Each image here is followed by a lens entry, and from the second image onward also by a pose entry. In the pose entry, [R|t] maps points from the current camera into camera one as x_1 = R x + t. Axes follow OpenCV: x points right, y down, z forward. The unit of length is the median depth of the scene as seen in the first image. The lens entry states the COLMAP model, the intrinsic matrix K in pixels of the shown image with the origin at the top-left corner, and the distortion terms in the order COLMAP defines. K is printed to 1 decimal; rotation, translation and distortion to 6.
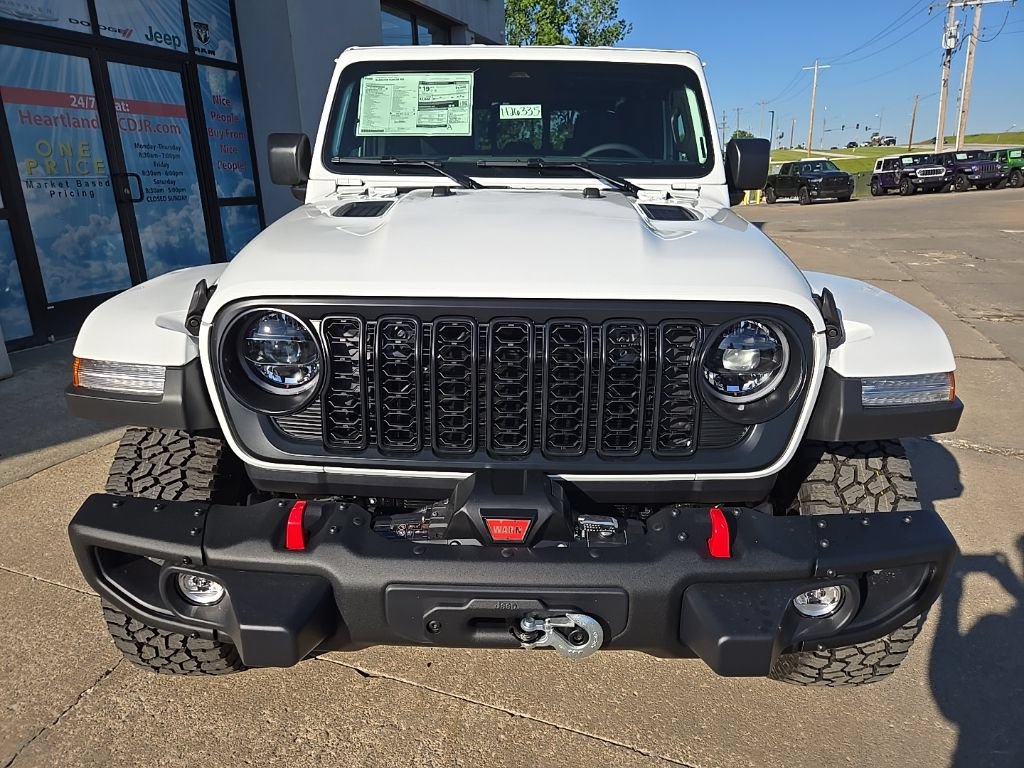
lens RADIAL K [[684.7, 0, 507.0], [0, 684.7, 388.0], [0, 0, 1]] dist [0.068662, -0.050847]
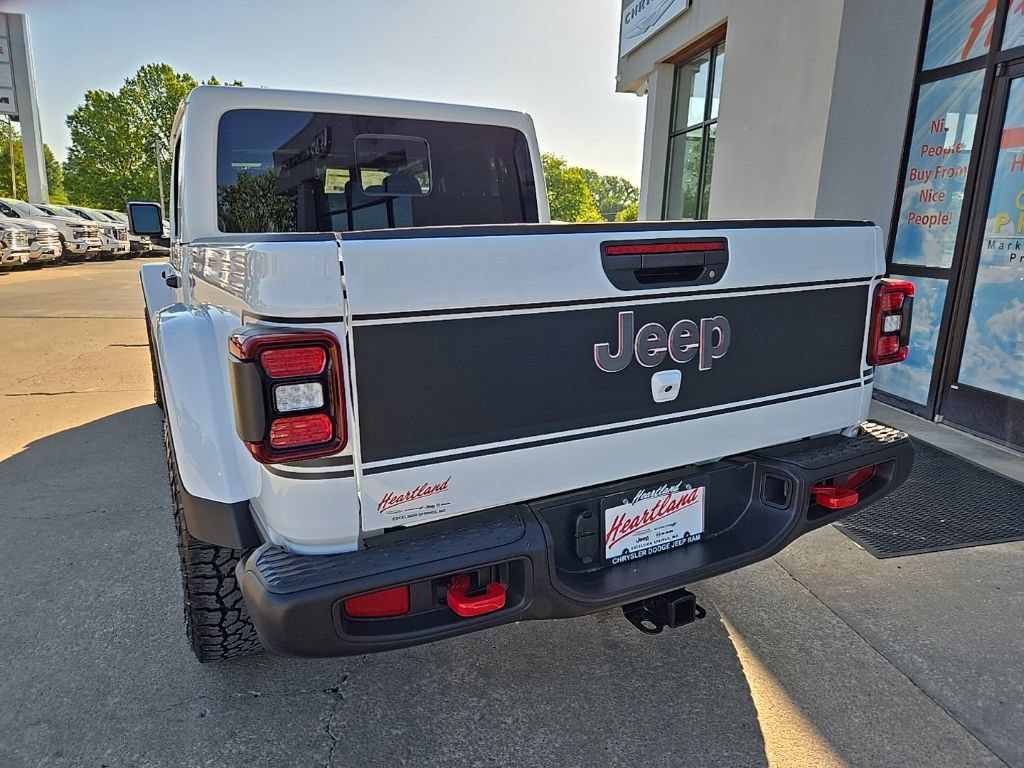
lens RADIAL K [[684.7, 0, 509.1], [0, 684.7, 386.9], [0, 0, 1]] dist [0.068662, -0.050847]
pose [[-0.872296, 0.108999, -0.476676, 0.429217], [-0.149305, 0.868912, 0.471911, -0.859917], [0.465627, 0.482816, -0.741674, 2.733425]]
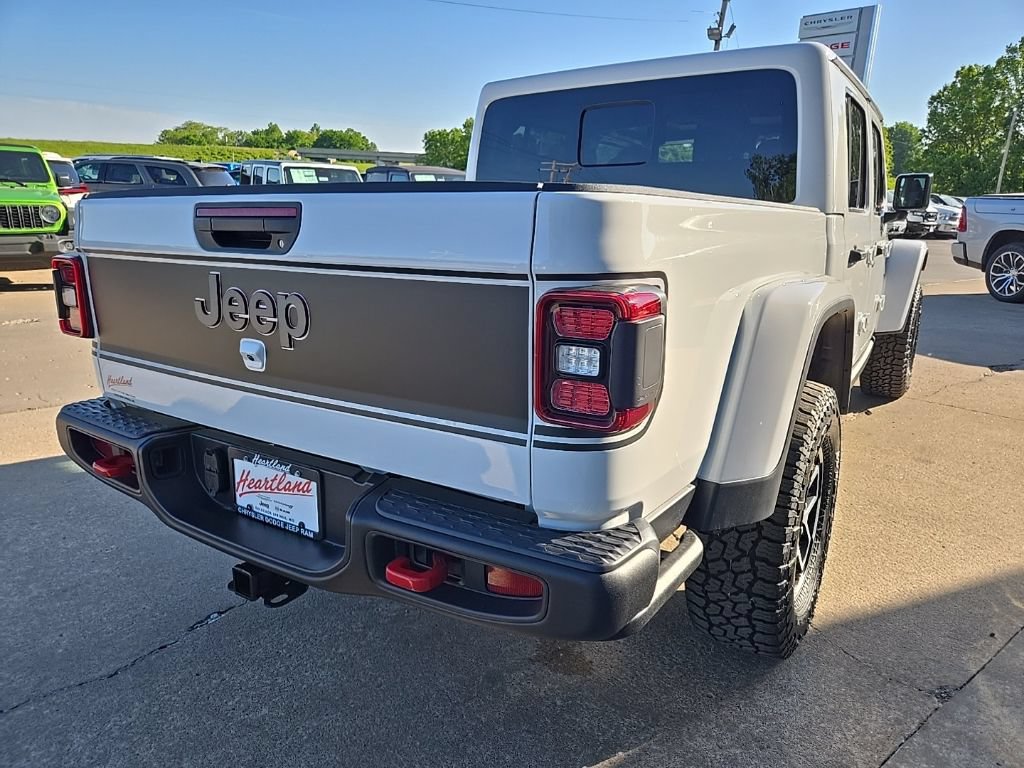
lens RADIAL K [[684.7, 0, 515.1], [0, 684.7, 389.1], [0, 0, 1]] dist [0.068662, -0.050847]
pose [[-0.851390, -0.142698, 0.504749, -0.415746], [0.150466, 0.855401, 0.495631, -0.833819], [-0.502489, 0.497923, -0.706808, 2.675343]]
